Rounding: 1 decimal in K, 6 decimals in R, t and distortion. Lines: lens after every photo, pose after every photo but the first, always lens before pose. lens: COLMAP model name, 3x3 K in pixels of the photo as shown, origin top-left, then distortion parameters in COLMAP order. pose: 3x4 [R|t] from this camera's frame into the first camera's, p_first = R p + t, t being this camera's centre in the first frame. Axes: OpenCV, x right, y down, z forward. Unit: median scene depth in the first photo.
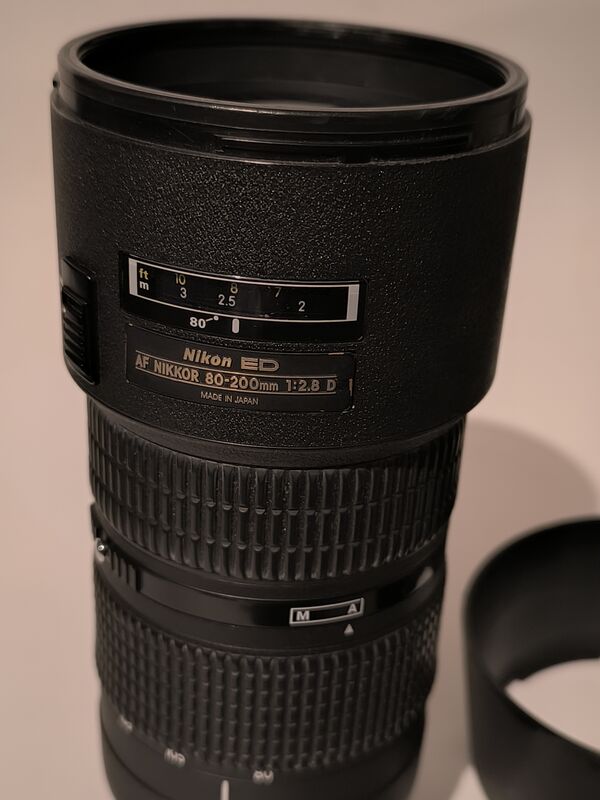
lens RADIAL K [[1151.6, 0, 300.0], [0, 1151.6, 399.6], [0, 0, 1]] dist [-0.022159, 0.000000]
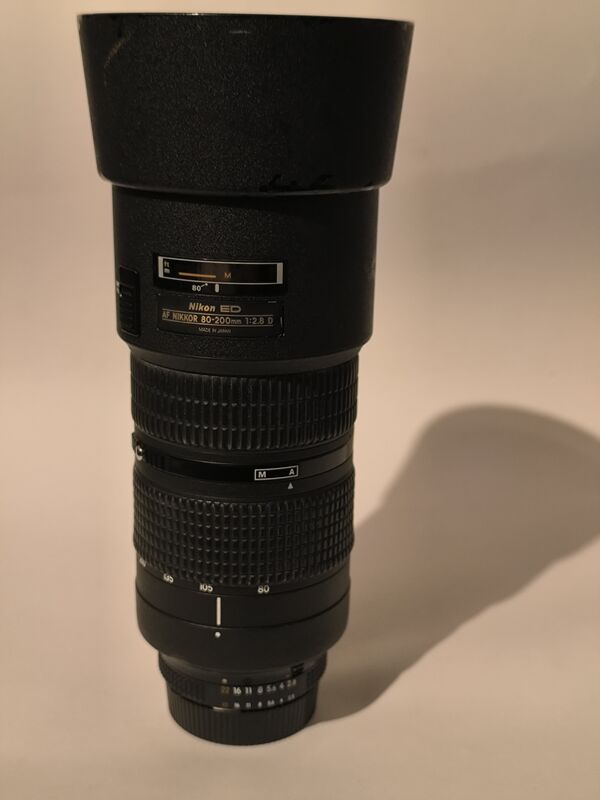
lens RADIAL K [[1151.6, 0, 299.9], [0, 1151.6, 400.3], [0, 0, 1]] dist [-0.022159, 0.000000]
pose [[0.999253, -0.036717, 0.012091, 0.046869], [0.038411, 0.978312, -0.203545, 0.480205], [-0.004355, 0.203857, 0.978991, -0.752181]]
